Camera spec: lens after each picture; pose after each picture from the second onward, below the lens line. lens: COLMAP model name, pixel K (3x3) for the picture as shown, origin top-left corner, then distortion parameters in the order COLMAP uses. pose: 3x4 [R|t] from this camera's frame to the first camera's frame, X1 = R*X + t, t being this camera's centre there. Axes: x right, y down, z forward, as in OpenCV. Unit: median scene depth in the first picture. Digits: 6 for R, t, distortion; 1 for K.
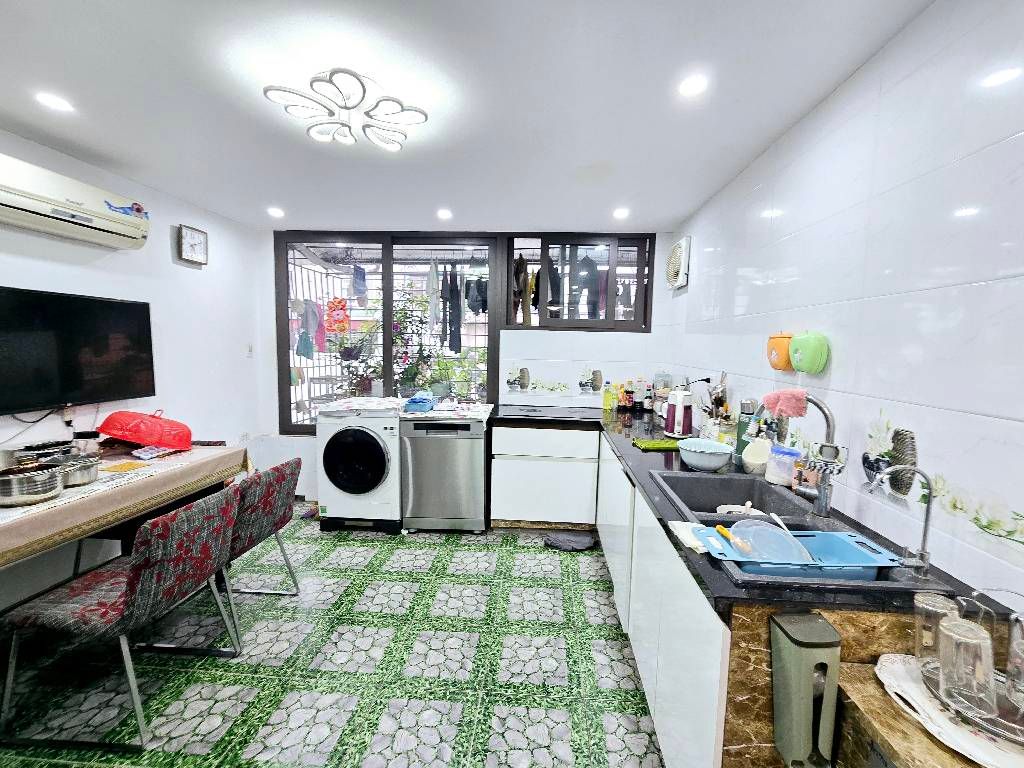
lens RADIAL K [[420.8, 0, 510.9], [0, 420.8, 381.4], [0, 0, 1]] dist [-0.007235, 0.001448]
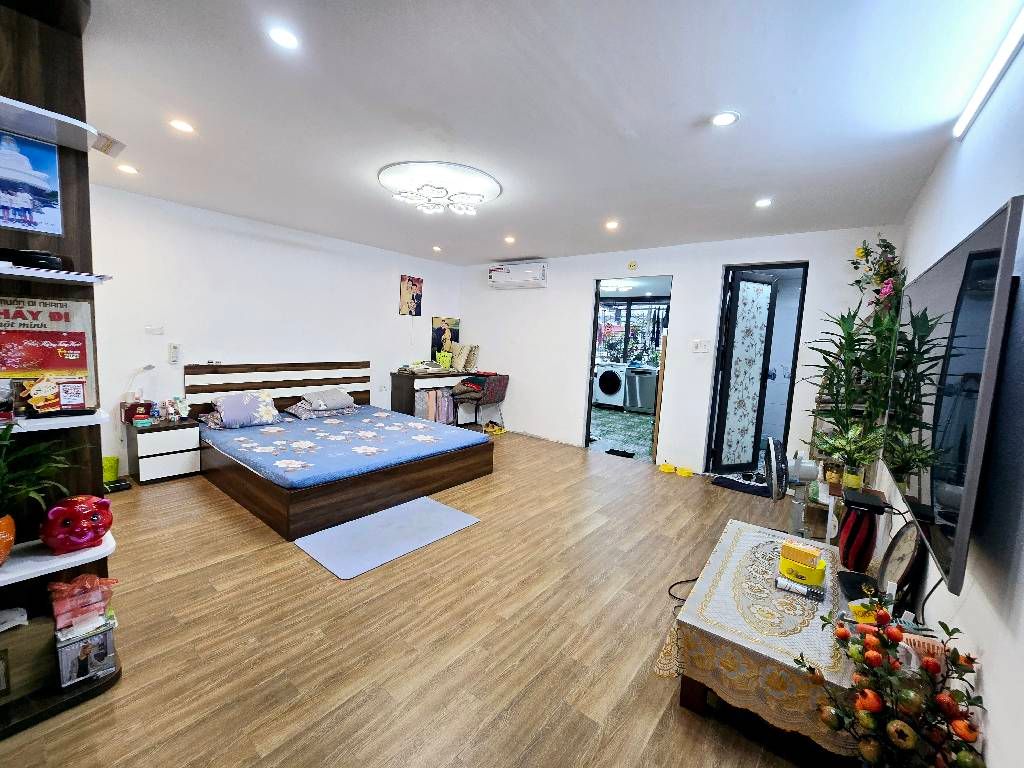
lens RADIAL K [[420.8, 0, 505.8], [0, 420.8, 383.0], [0, 0, 1]] dist [-0.007235, 0.001448]
pose [[0.810550, 0.082191, -0.579874, 0.700012], [-0.083282, 0.996218, 0.024791, 0.178254], [0.579718, 0.028199, 0.814329, -1.693944]]
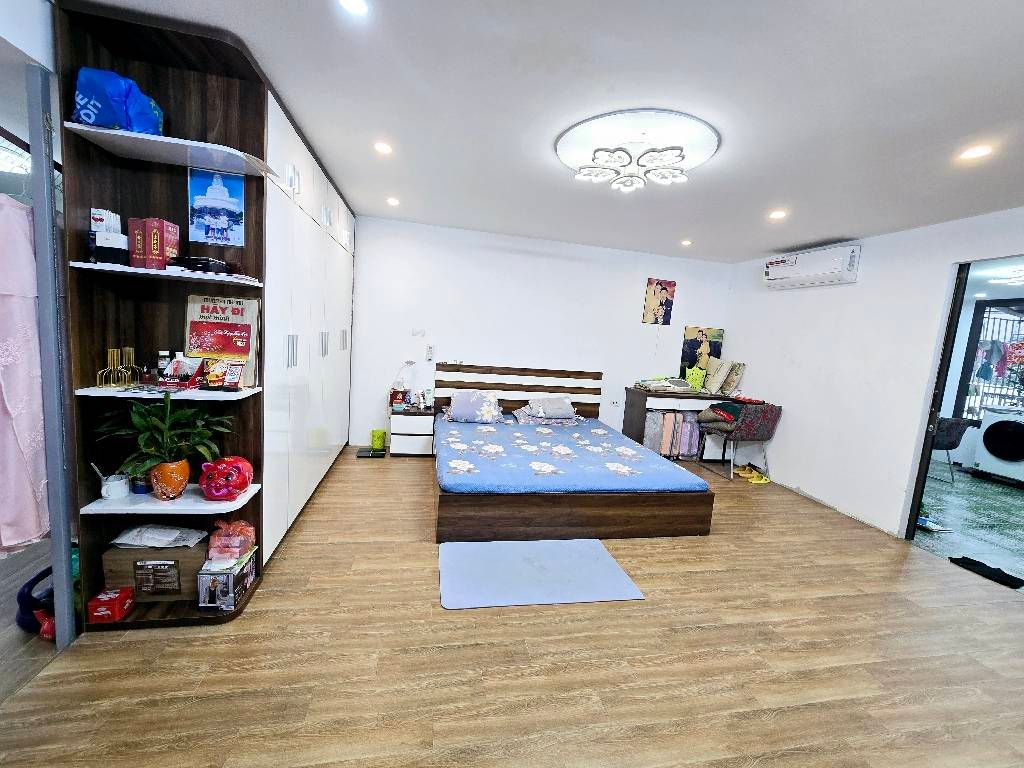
lens RADIAL K [[420.8, 0, 507.2], [0, 420.8, 381.6], [0, 0, 1]] dist [-0.007235, 0.001448]
pose [[0.254745, 0.114671, -0.960185, 0.691001], [-0.158709, 0.984437, 0.075460, 0.149126], [0.953895, 0.133167, 0.268980, -1.383728]]
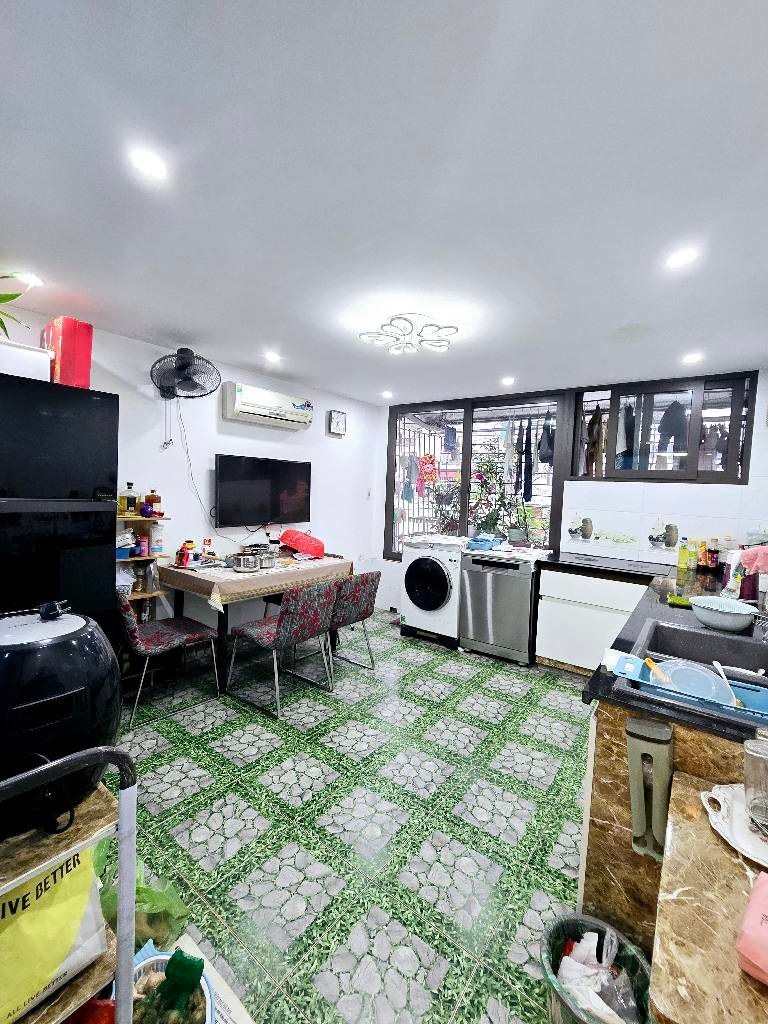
lens RADIAL K [[420.8, 0, 385.0], [0, 420.8, 512.9], [0, 0, 1]] dist [-0.007235, 0.001448]
pose [[0.837765, 0.046329, -0.544062, 0.199650], [-0.067364, 0.997552, -0.018784, 0.009663], [0.541860, 0.052387, 0.838834, -0.135812]]
